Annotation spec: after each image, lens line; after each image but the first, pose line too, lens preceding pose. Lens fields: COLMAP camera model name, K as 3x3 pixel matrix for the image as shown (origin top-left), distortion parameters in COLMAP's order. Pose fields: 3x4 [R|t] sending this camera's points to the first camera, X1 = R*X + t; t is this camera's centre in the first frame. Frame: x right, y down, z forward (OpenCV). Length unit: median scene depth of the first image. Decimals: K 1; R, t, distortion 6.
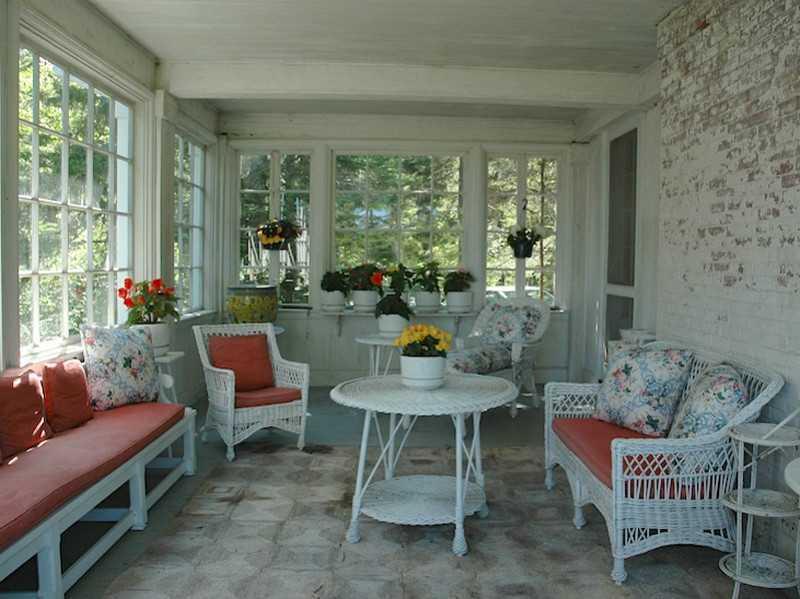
lens RADIAL K [[752.3, 0, 398.8], [0, 752.3, 313.7], [0, 0, 1]] dist [-0.202241, 0.201660]
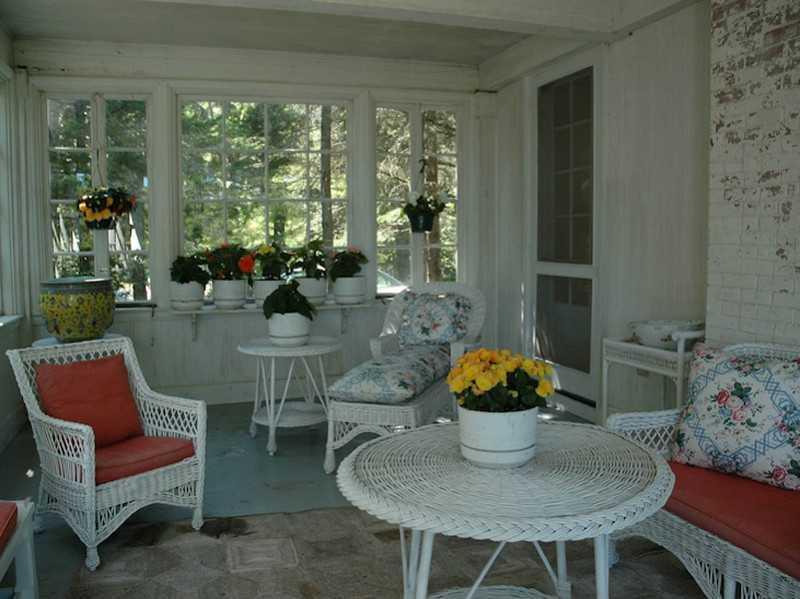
lens RADIAL K [[752.3, 0, 398.8], [0, 752.3, 313.7], [0, 0, 1]] dist [-0.202241, 0.201660]
pose [[0.960691, -0.046684, 0.273667, -0.100262], [0.038790, 0.998662, 0.034188, -0.017900], [-0.274897, -0.022228, 0.961217, 0.262488]]
